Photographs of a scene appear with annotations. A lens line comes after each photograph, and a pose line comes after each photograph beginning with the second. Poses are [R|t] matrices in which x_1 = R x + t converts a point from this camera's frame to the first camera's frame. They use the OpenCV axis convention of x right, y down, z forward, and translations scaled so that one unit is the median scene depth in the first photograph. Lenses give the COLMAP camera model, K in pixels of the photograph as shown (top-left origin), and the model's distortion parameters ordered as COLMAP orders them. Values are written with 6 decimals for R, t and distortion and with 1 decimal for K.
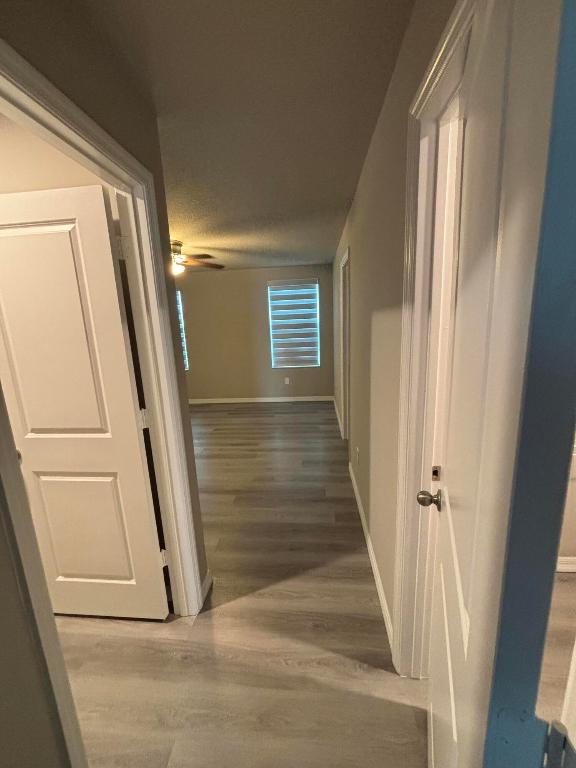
lens RADIAL K [[310.9, 0, 294.5], [0, 310.9, 383.3], [0, 0, 1]] dist [0.000672, -0.000182]
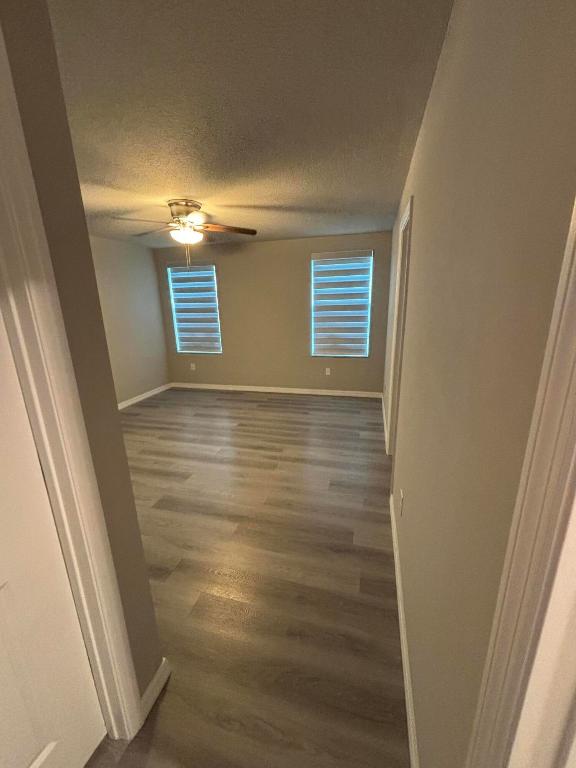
lens RADIAL K [[310.9, 0, 294.5], [0, 310.9, 383.3], [0, 0, 1]] dist [0.000672, -0.000182]
pose [[0.983688, 0.062235, -0.168771, 0.037824], [-0.050980, 0.996228, 0.070227, -0.036625], [0.172505, -0.060477, 0.983150, 0.154880]]
